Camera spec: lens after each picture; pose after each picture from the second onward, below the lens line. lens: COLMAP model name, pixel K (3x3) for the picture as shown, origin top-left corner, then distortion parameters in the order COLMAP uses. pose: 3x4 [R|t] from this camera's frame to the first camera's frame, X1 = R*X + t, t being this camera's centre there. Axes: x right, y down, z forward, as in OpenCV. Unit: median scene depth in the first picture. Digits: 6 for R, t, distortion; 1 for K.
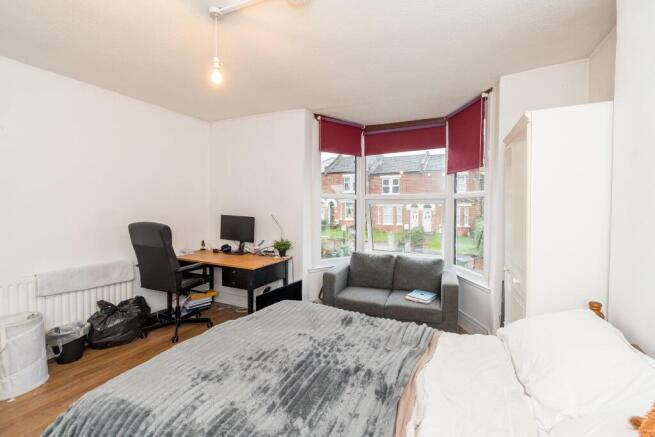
lens RADIAL K [[284.3, 0, 327.5], [0, 284.3, 218.5], [0, 0, 1]] dist [0.000171, 0.000125]
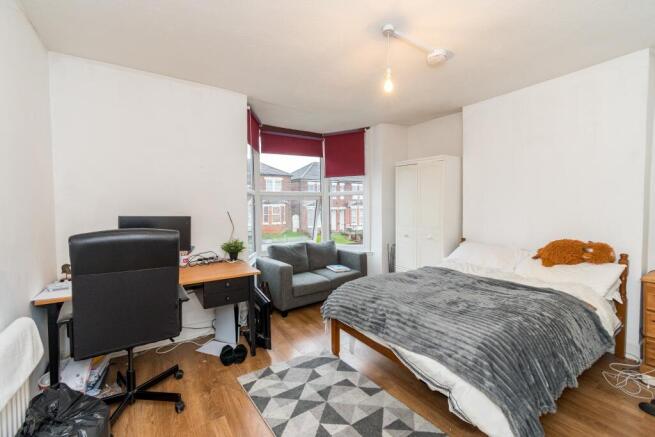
lens RADIAL K [[284.3, 0, 327.5], [0, 284.3, 218.5], [0, 0, 1]] dist [0.000171, 0.000125]
pose [[0.560004, -0.036570, 0.827682, -0.691782], [0.022876, 0.999327, 0.028676, -0.013573], [-0.828174, 0.002875, 0.560464, 0.278402]]
